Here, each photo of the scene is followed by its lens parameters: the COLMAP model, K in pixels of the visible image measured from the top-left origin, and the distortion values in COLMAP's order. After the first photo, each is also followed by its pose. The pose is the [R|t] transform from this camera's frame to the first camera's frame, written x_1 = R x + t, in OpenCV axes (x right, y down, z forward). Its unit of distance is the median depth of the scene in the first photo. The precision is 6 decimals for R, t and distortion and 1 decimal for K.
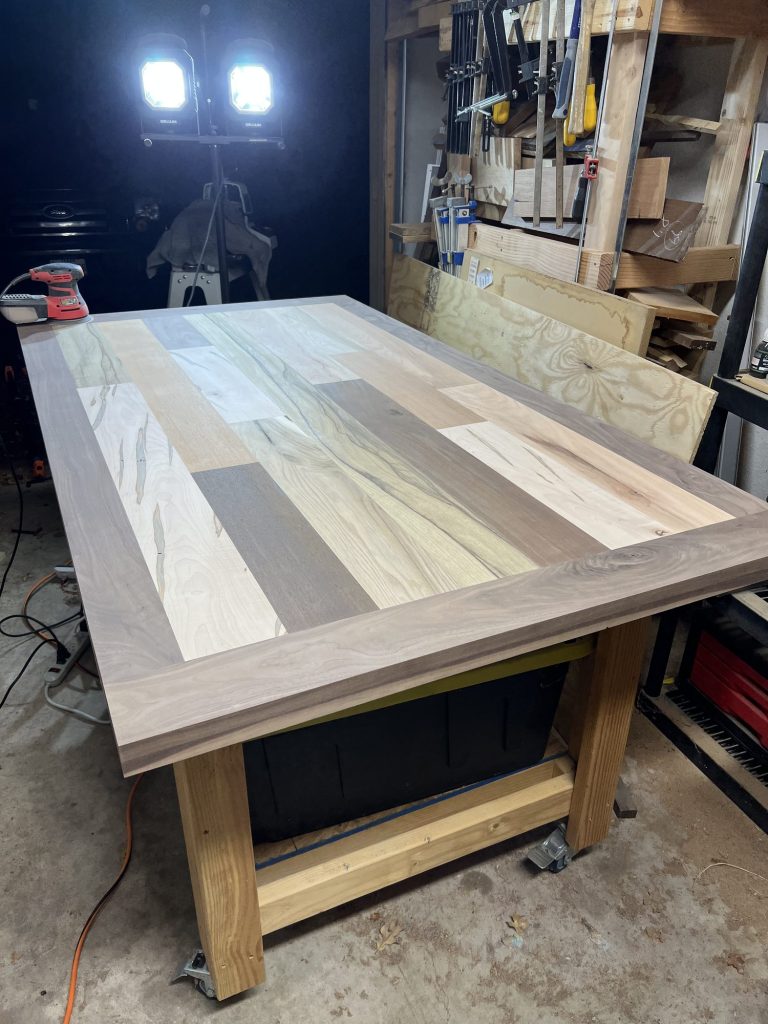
lens RADIAL K [[764.6, 0, 378.0], [0, 764.6, 510.0], [0, 0, 1]] dist [0.033021, -0.029459]
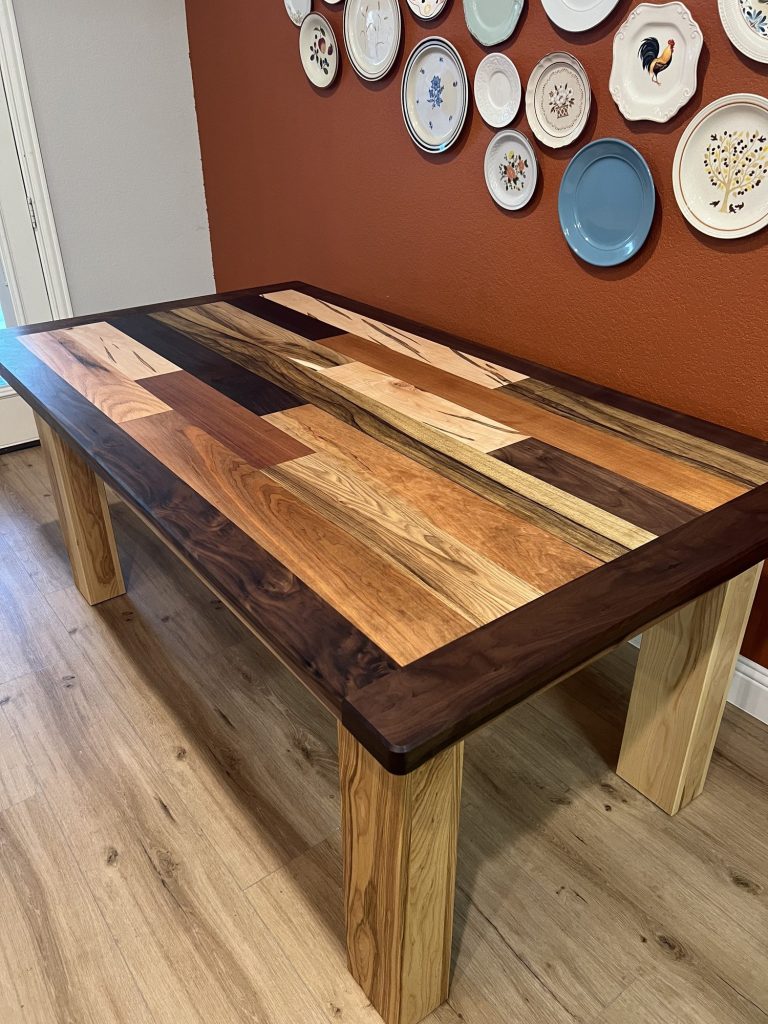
lens RADIAL K [[764.6, 0, 383.8], [0, 764.6, 511.6], [0, 0, 1]] dist [0.033021, -0.029459]
pose [[-0.978095, 0.090062, -0.187669, 0.014381], [-0.106965, 0.555974, 0.824288, -0.990938], [0.178576, 0.826306, -0.534162, 1.856646]]
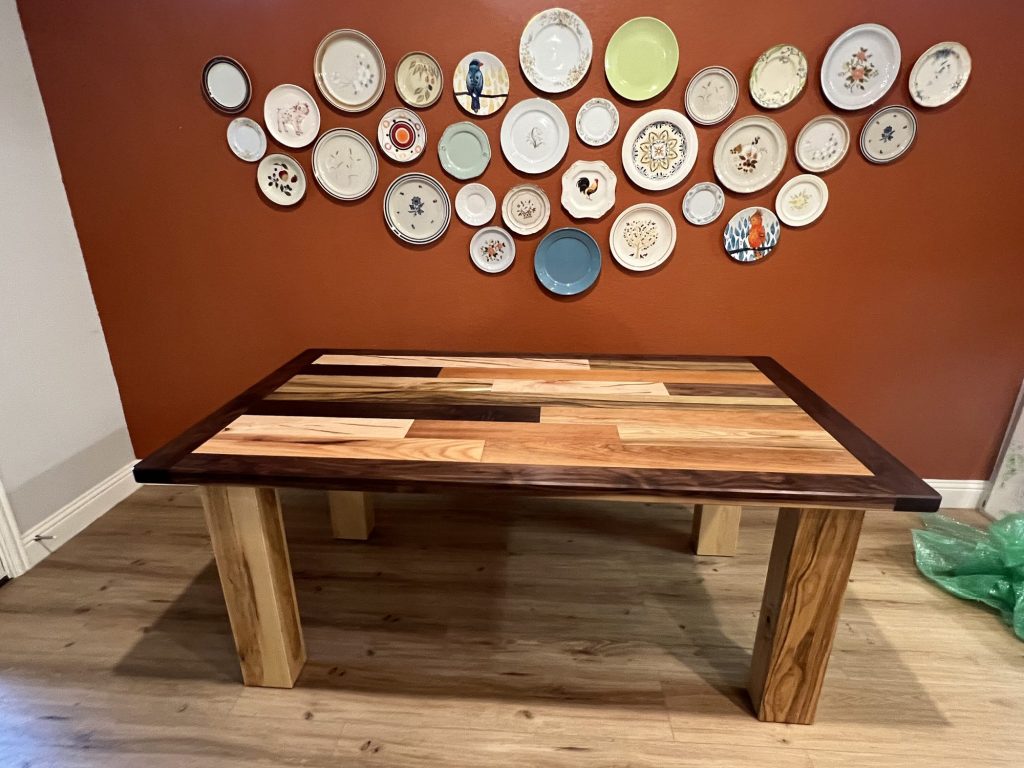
lens RADIAL K [[540.9, 0, 505.2], [0, 540.9, 383.8], [0, 0, 1]] dist [-0.003905, 0.000259]
pose [[-0.501146, 0.283350, -0.817658, 0.804928], [-0.396742, 0.764488, 0.508089, -0.745625], [0.769057, 0.579026, -0.270703, 1.360526]]
